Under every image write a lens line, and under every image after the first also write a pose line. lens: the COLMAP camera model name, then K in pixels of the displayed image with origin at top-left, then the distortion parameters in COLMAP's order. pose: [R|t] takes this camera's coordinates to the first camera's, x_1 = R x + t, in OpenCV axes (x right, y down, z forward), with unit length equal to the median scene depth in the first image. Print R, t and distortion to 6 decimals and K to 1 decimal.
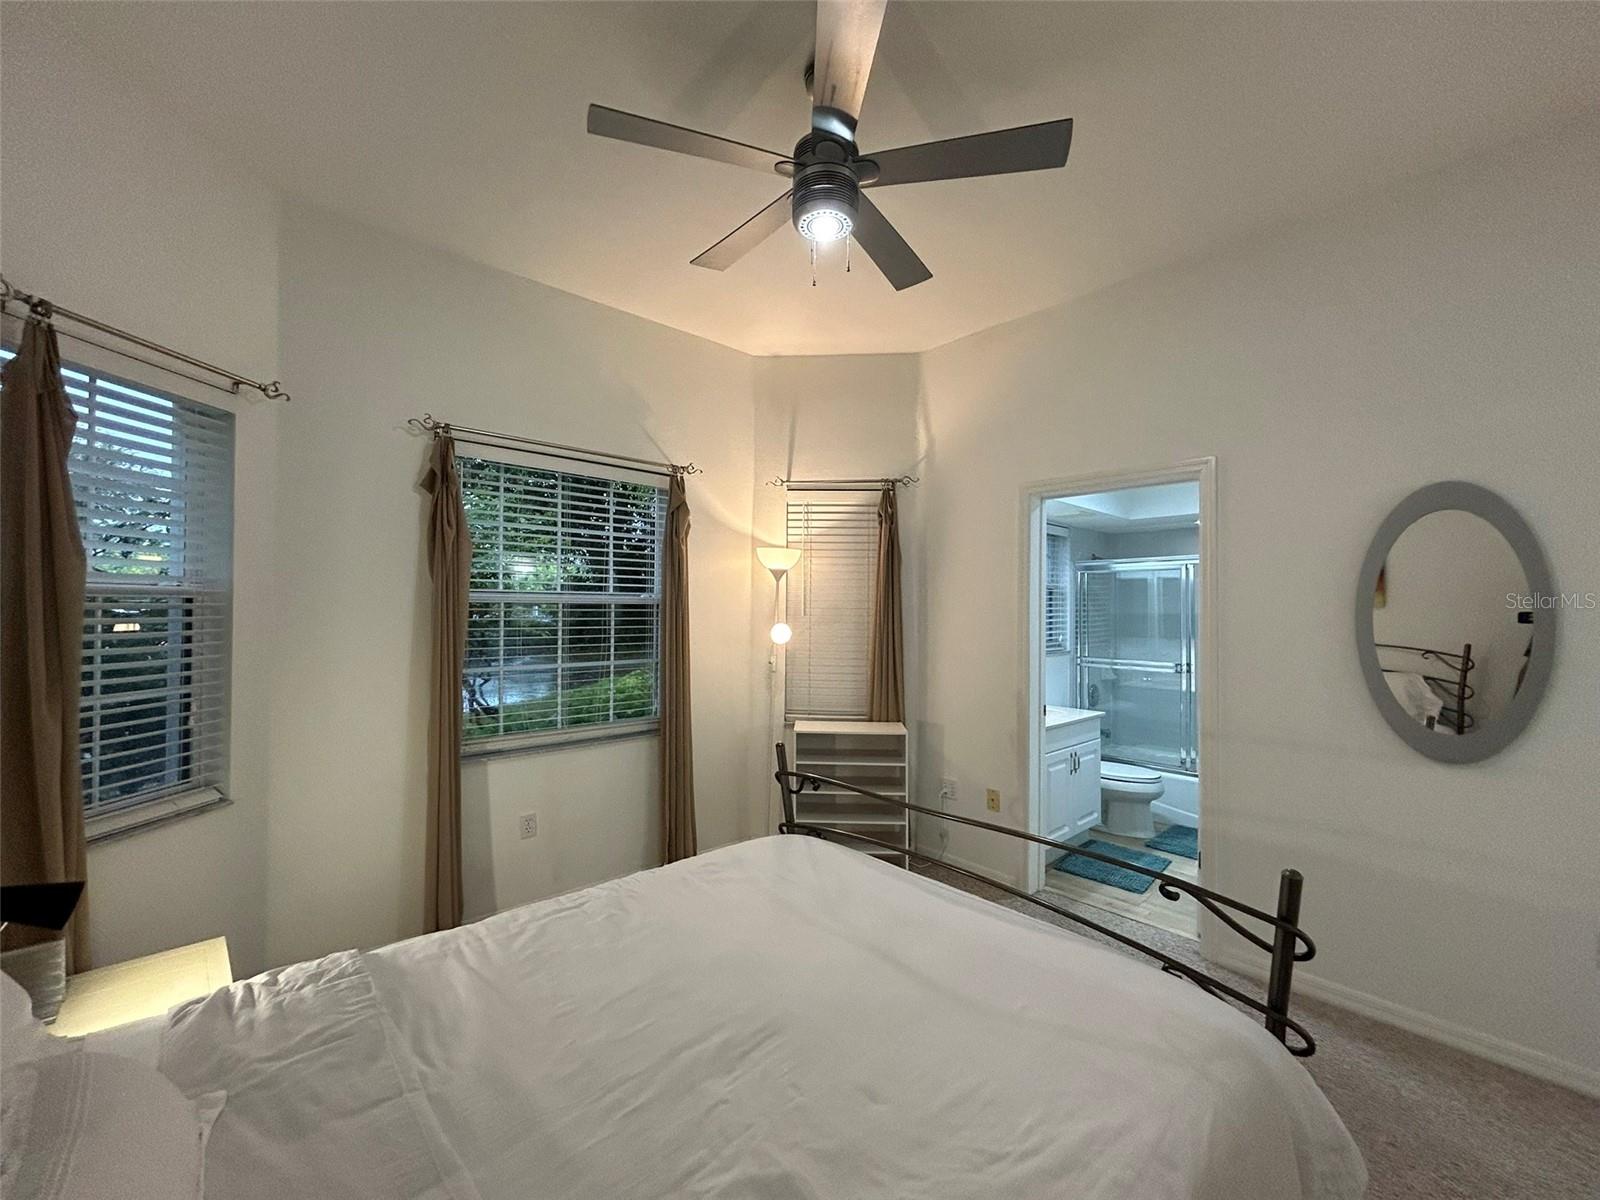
lens RADIAL K [[647.0, 0, 795.0], [0, 647.0, 612.7], [0, 0, 1]] dist [-0.002210, 0.001067]
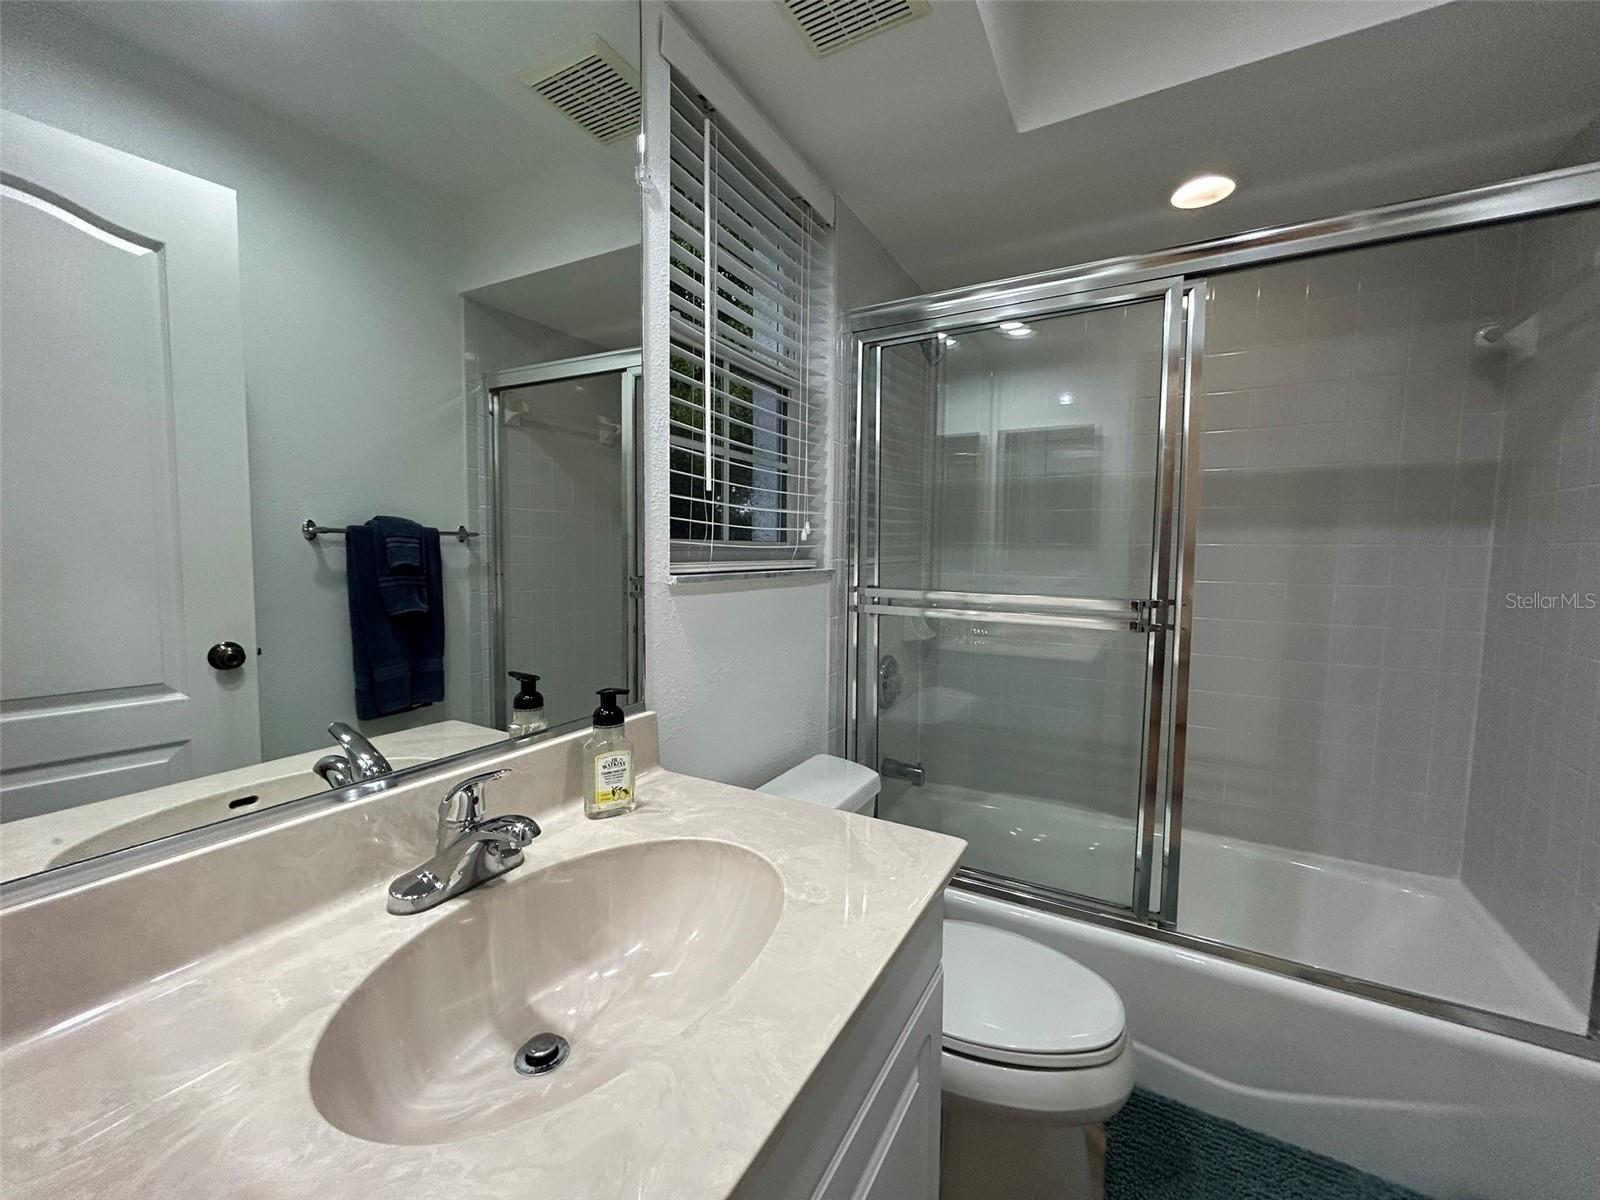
lens RADIAL K [[647.0, 0, 799.0], [0, 647.0, 600.5], [0, 0, 1]] dist [-0.002210, 0.001067]
pose [[0.943168, -0.017814, 0.331840, 0.269877], [-0.008434, 0.996957, 0.077492, 0.044186], [-0.332210, -0.075887, 0.940148, 0.626135]]
